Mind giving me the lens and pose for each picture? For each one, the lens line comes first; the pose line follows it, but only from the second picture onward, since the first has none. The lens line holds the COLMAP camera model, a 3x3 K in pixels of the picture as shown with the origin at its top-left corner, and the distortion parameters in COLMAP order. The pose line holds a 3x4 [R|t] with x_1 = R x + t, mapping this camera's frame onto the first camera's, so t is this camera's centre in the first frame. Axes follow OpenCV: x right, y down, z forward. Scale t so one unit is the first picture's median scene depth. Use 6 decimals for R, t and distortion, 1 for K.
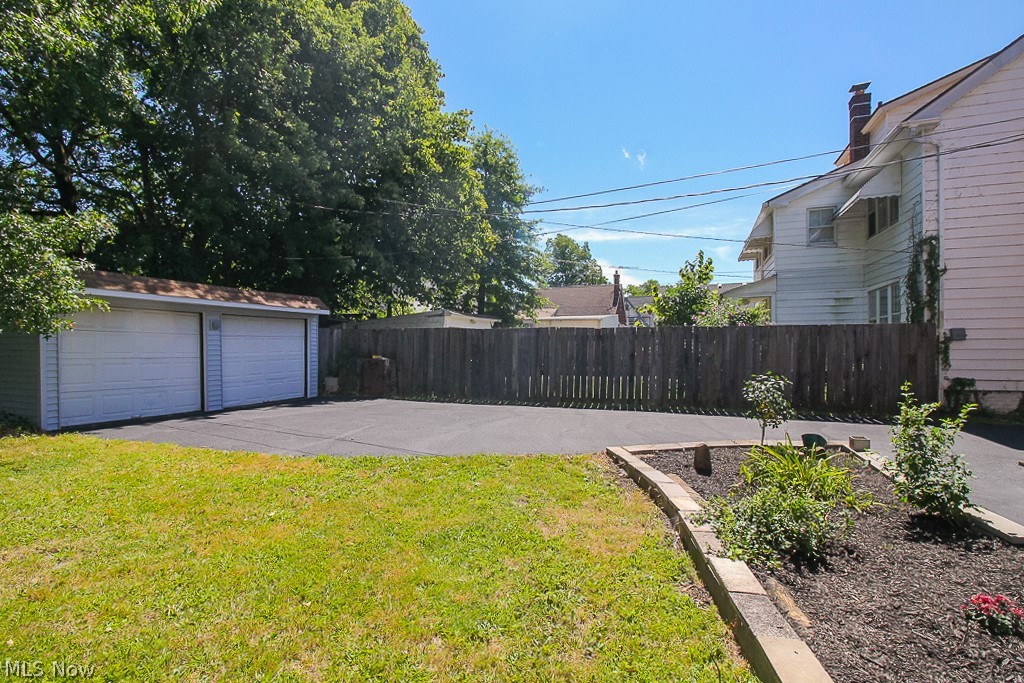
lens RADIAL K [[474.5, 0, 513.1], [0, 474.5, 345.3], [0, 0, 1]] dist [0.013357, -0.004530]
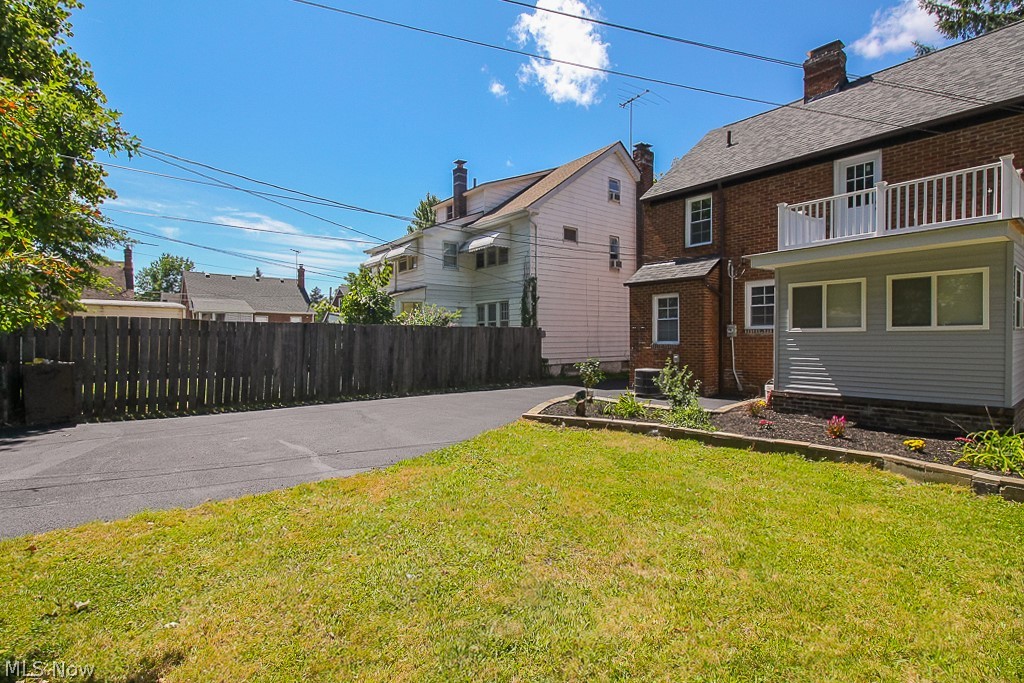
lens RADIAL K [[474.5, 0, 511.0], [0, 474.5, 337.2], [0, 0, 1]] dist [0.013357, -0.004530]
pose [[0.502097, 0.002858, 0.864807, -0.552572], [-0.000292, 0.999995, -0.003136, -0.004487], [-0.864811, 0.001322, 0.502095, 0.170187]]
